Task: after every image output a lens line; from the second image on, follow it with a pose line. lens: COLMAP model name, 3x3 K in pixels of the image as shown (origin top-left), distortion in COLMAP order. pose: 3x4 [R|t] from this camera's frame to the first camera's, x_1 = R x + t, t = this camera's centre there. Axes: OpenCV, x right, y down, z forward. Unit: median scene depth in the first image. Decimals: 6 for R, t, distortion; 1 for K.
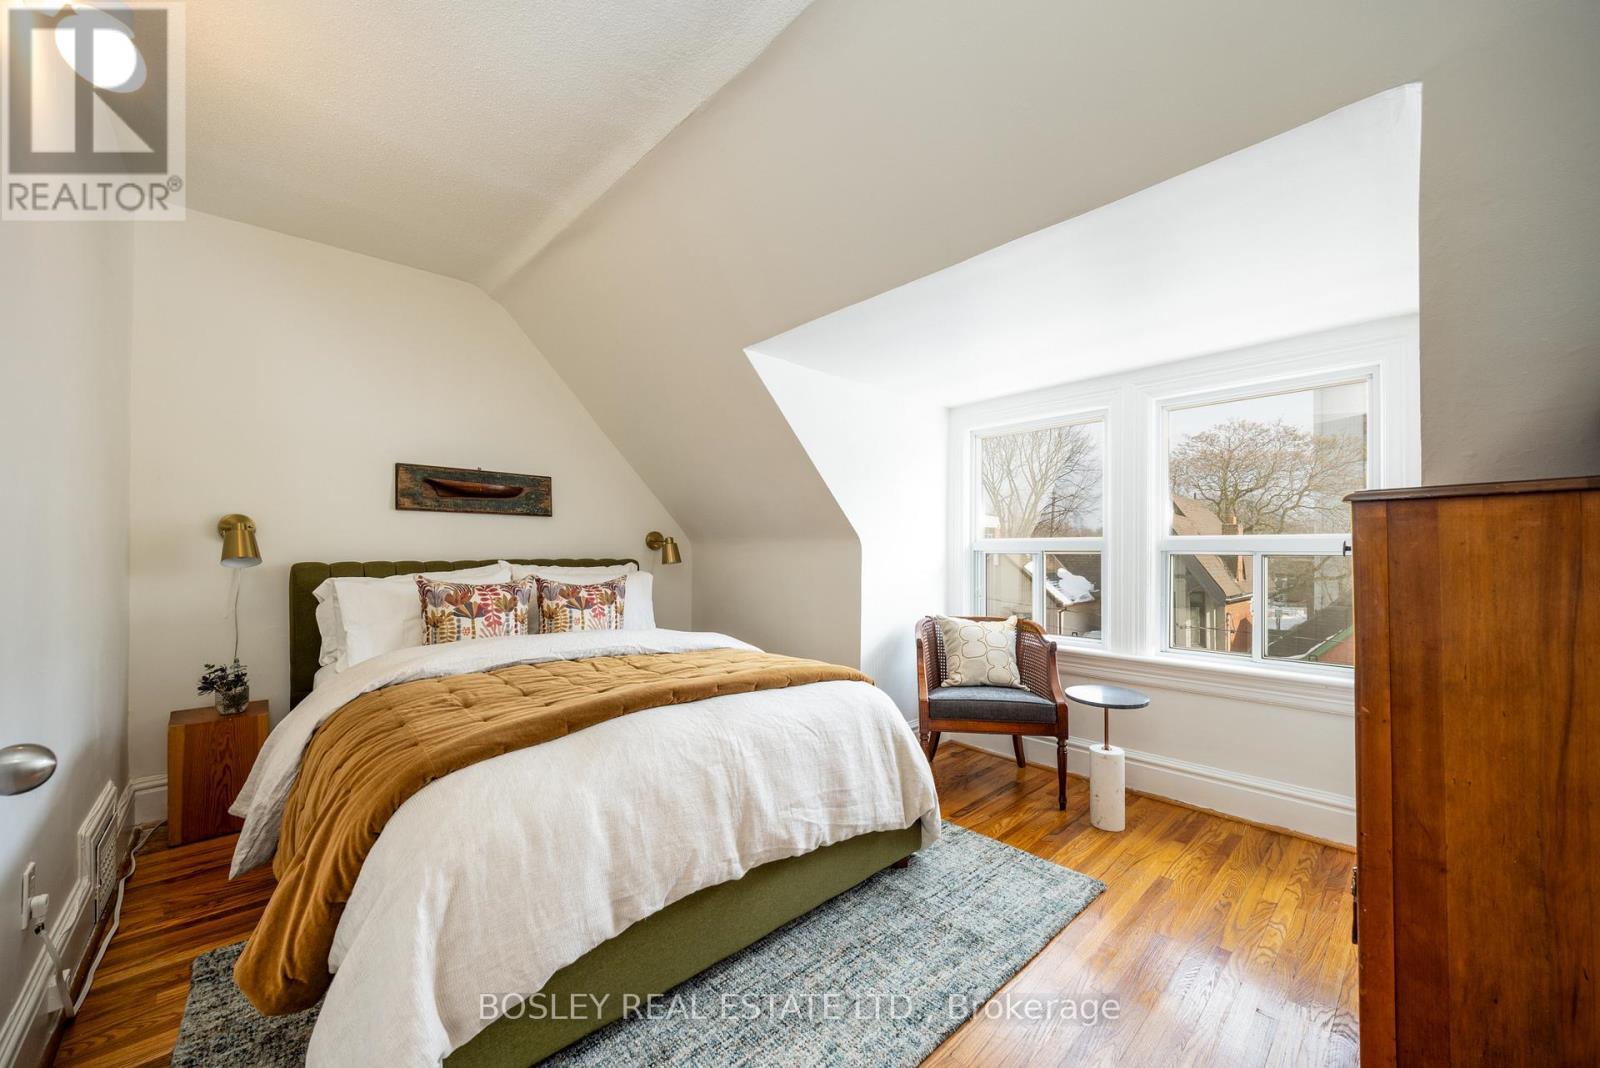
lens RADIAL K [[597.1, 0, 800.0], [0, 597.1, 534.0], [0, 0, 1]] dist [0.000186, -0.000035]
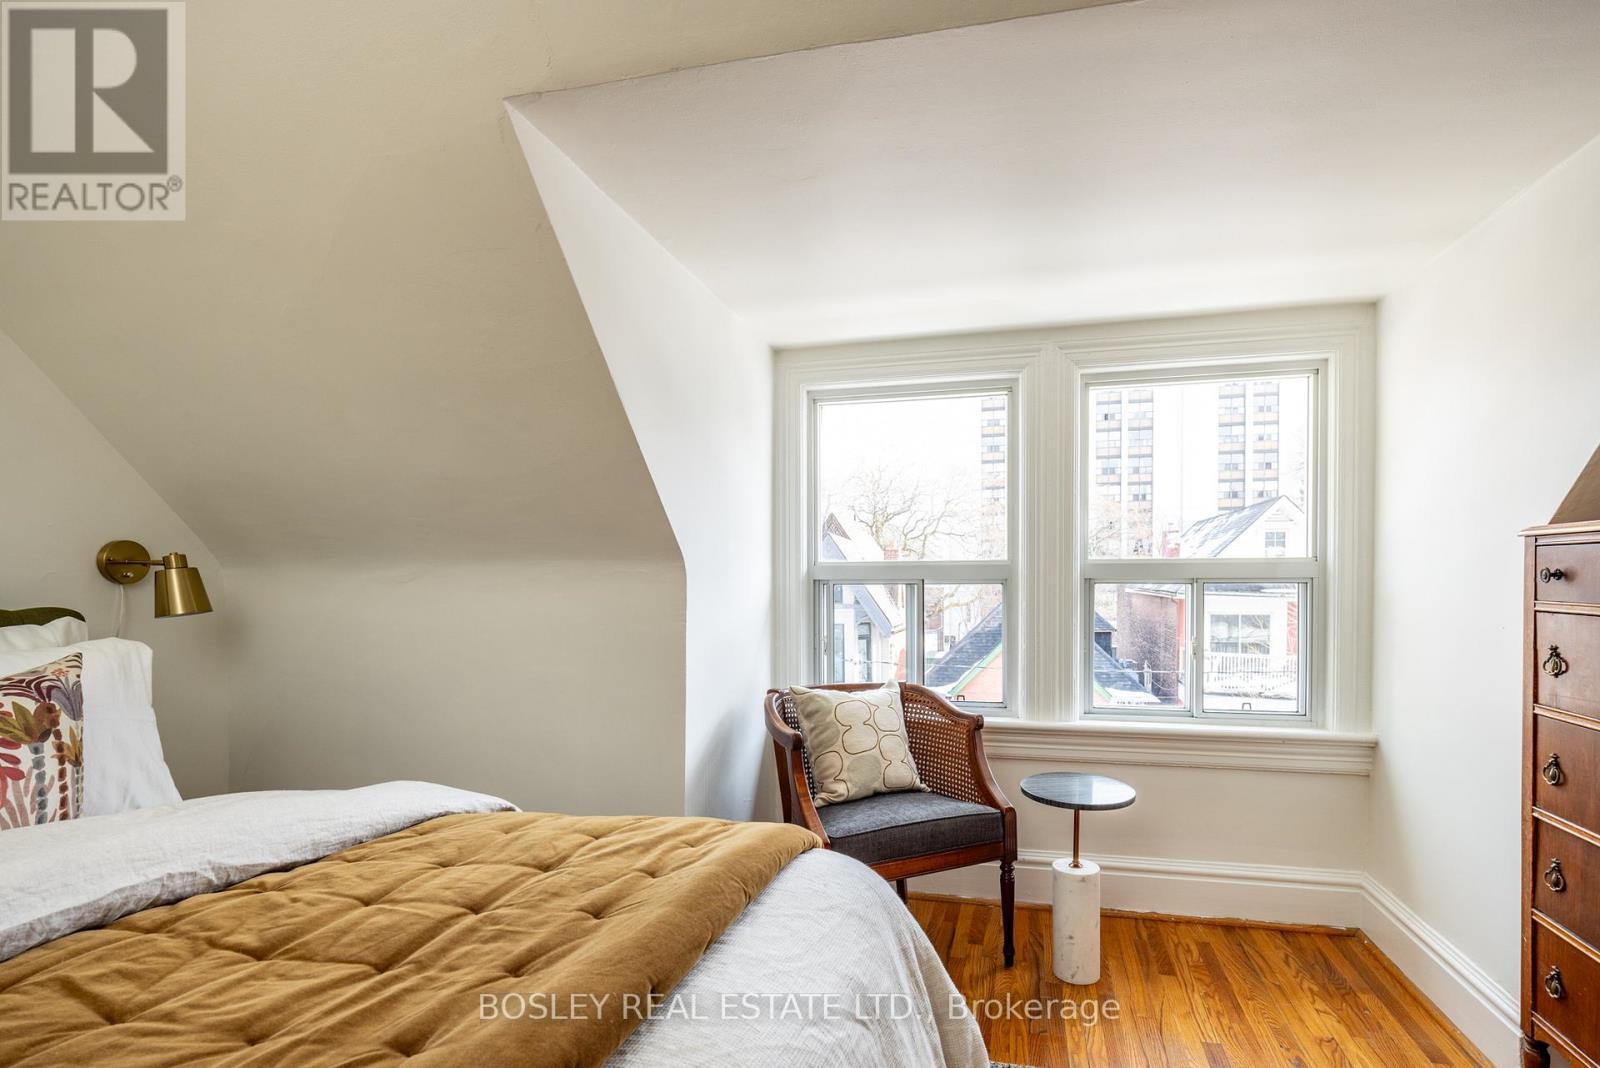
lens RADIAL K [[749.2, 0, 804.6], [0, 749.2, 565.6], [0, 0, 1]] dist [-0.000816, -0.000221]
pose [[0.822681, 0.003523, 0.568492, -0.201750], [-0.009659, 0.999923, 0.007782, 0.006866], [-0.568421, -0.011894, 0.822652, 0.391882]]
